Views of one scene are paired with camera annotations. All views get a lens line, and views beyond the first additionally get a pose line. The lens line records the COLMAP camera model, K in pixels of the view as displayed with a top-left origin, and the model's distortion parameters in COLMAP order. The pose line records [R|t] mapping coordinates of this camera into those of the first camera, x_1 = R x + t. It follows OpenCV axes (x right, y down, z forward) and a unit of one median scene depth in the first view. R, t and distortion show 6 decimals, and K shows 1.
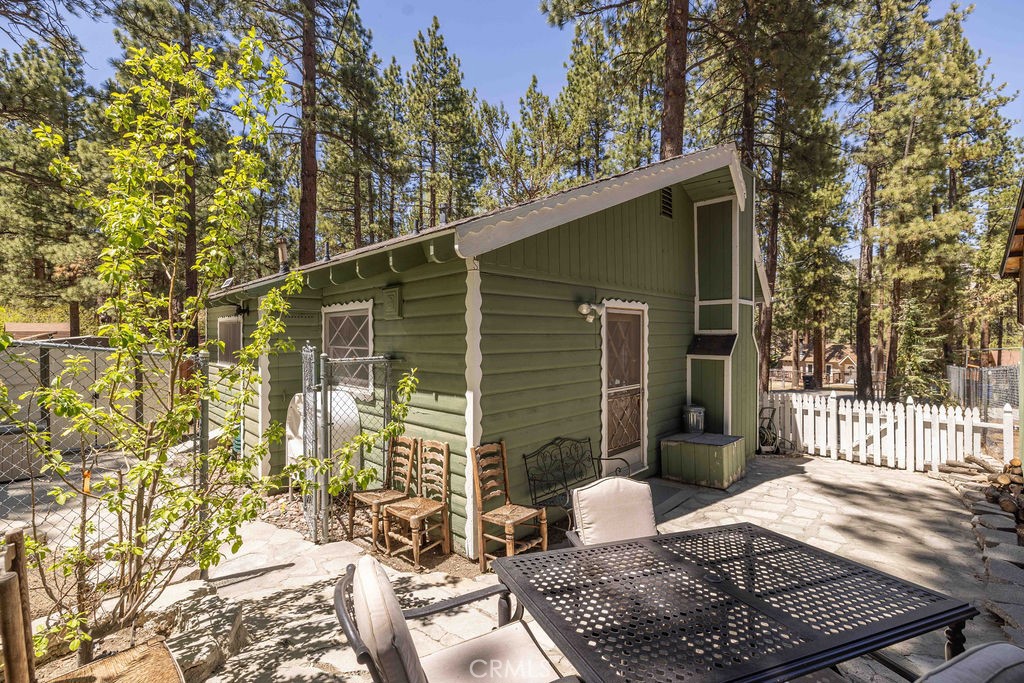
lens RADIAL K [[447.7, 0, 512.3], [0, 447.7, 331.2], [0, 0, 1]] dist [0.000612, 0.000343]
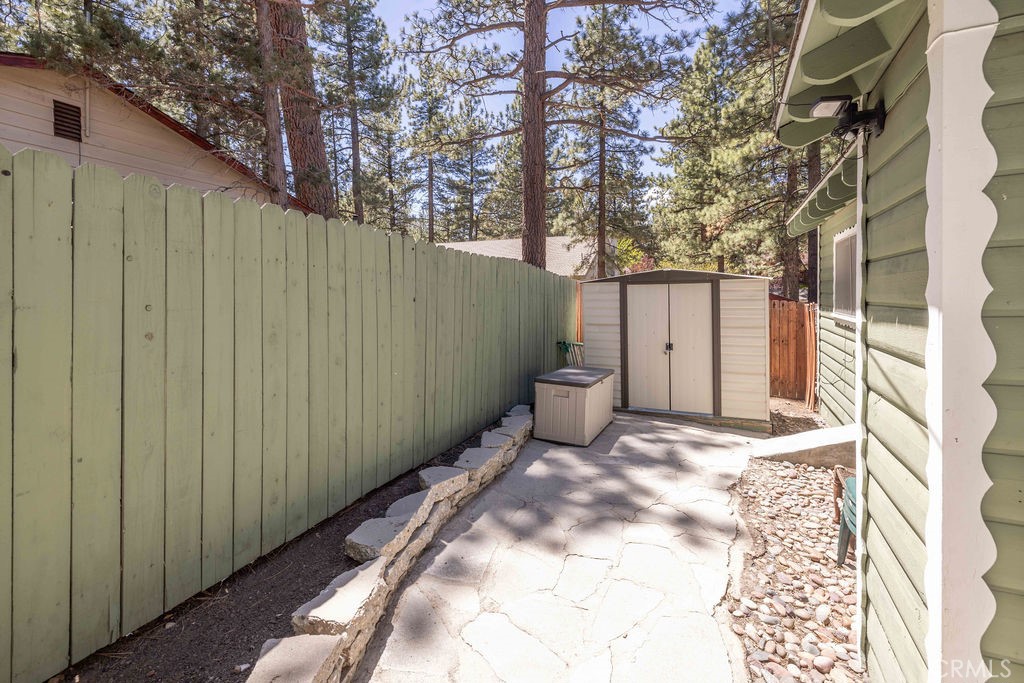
lens RADIAL K [[447.7, 0, 539.6], [0, 447.7, 295.7], [0, 0, 1]] dist [0.000612, 0.000343]
pose [[0.364055, 0.004782, -0.931365, -0.100319], [0.009953, 0.999910, 0.009024, 0.016149], [0.931324, -0.012555, 0.363975, 0.171959]]
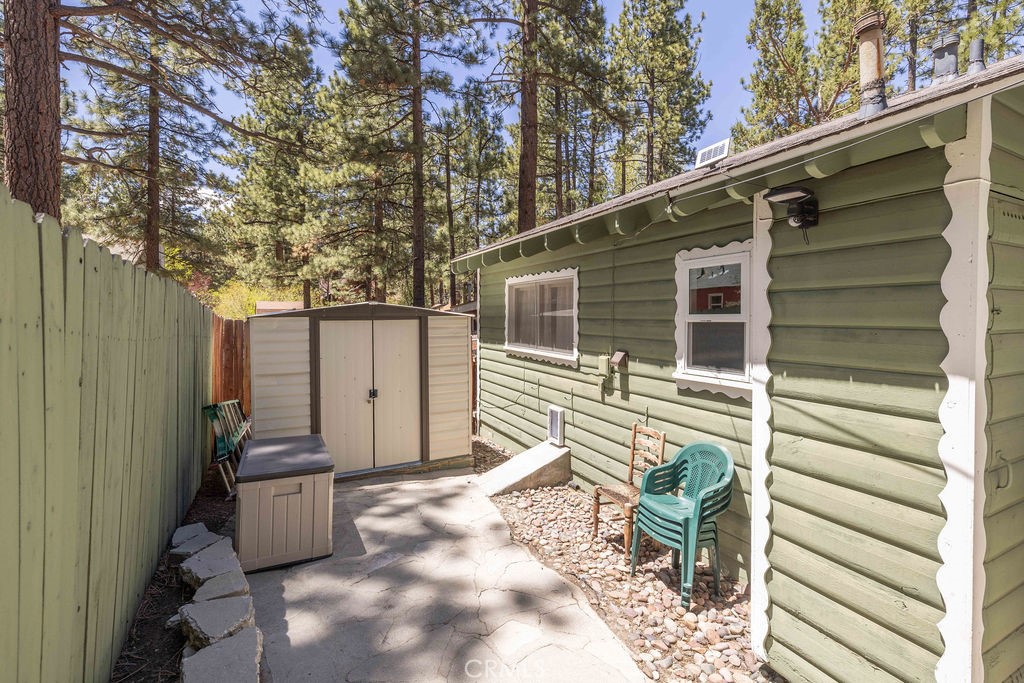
lens RADIAL K [[447.7, 0, 529.1], [0, 447.7, 317.6], [0, 0, 1]] dist [0.000612, 0.000343]
pose [[0.956436, 0.005845, -0.291882, -0.173465], [-0.003022, 0.999944, 0.010119, 0.008980], [0.291925, -0.008796, 0.956401, 0.147650]]
